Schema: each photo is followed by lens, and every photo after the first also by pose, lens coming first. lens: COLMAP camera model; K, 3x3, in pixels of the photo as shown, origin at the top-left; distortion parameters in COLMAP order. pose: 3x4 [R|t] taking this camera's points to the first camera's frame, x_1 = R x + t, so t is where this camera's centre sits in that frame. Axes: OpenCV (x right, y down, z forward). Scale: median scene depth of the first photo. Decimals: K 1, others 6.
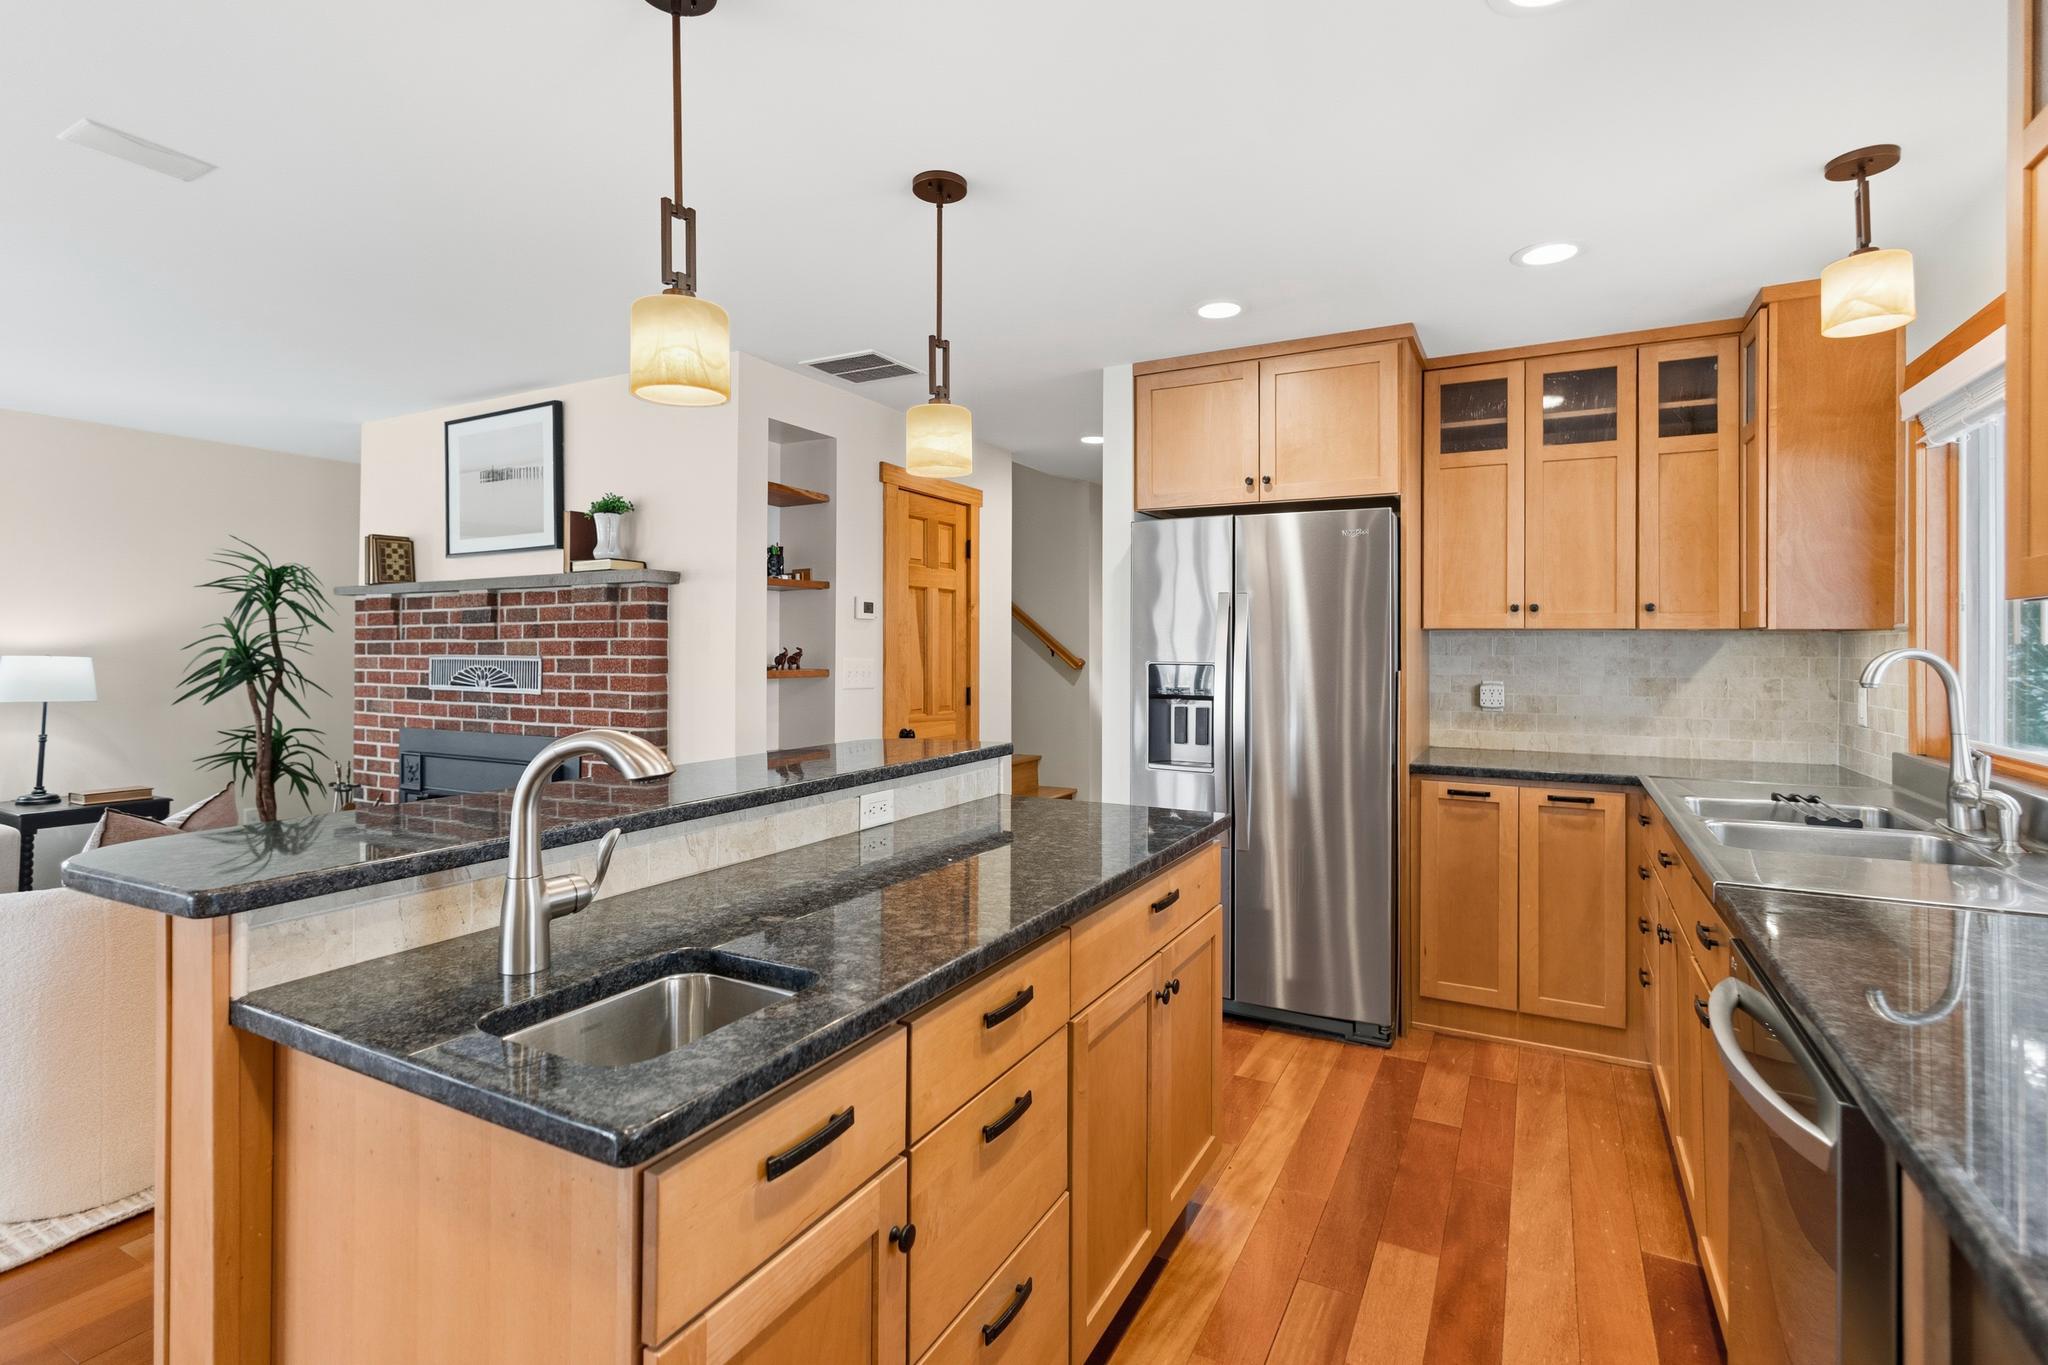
lens RADIAL K [[966.2, 0, 1024.4], [0, 966.2, 665.0], [0, 0, 1]] dist [0.000150, 0.000153]
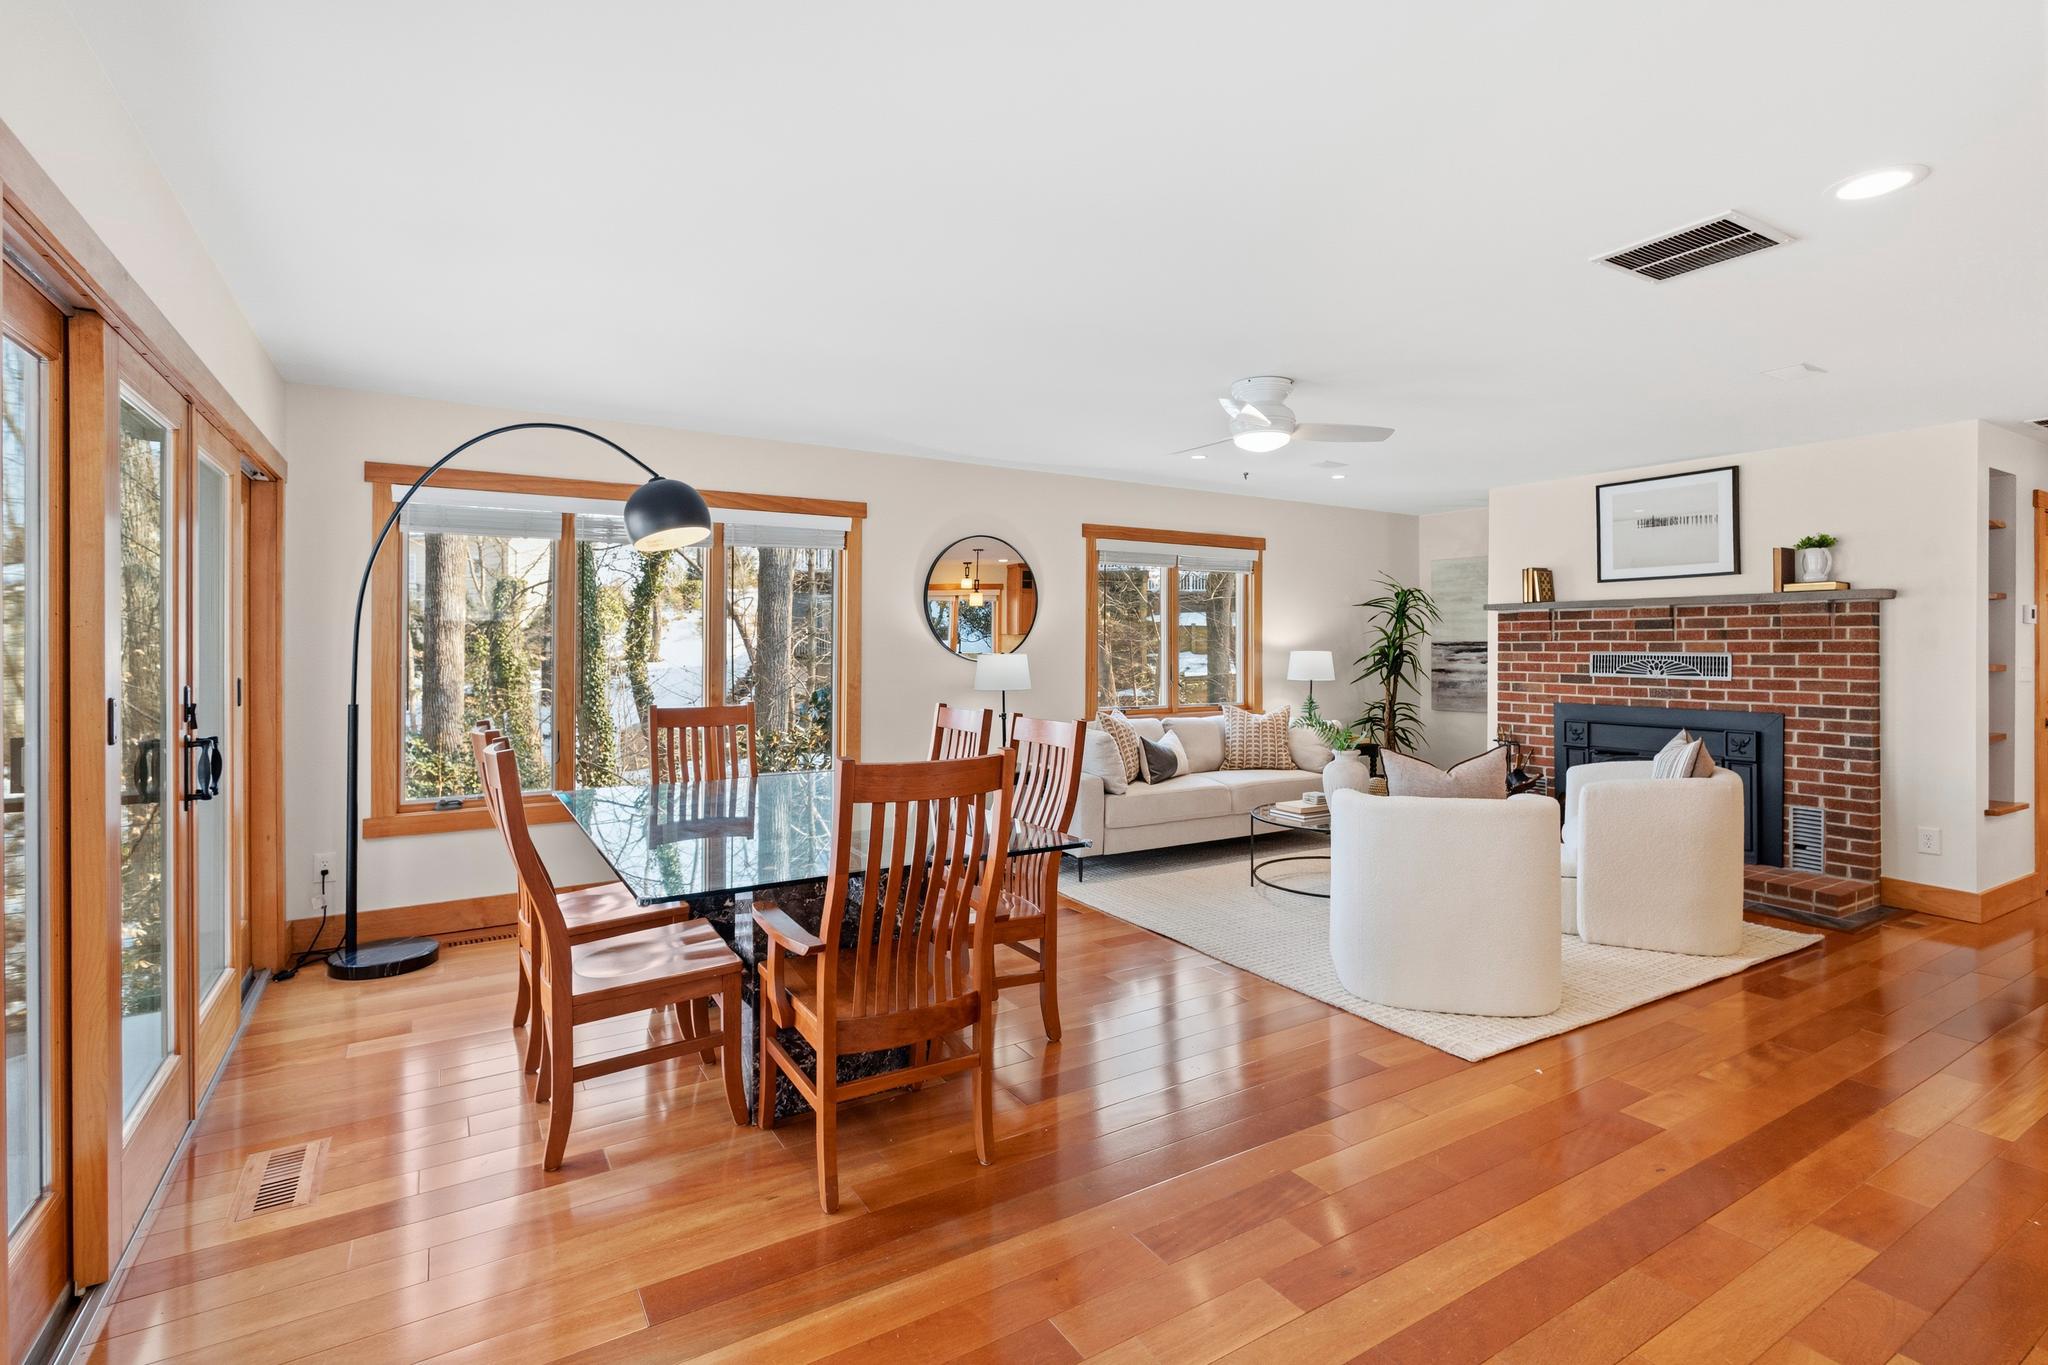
lens RADIAL K [[966.2, 0, 1021.9], [0, 966.2, 667.4], [0, 0, 1]] dist [0.000150, 0.000153]
pose [[0.862009, 0.009261, -0.506808, -0.653243], [-0.004824, 0.999938, 0.010068, 0.002288], [0.506870, -0.006234, 0.862000, -0.683232]]
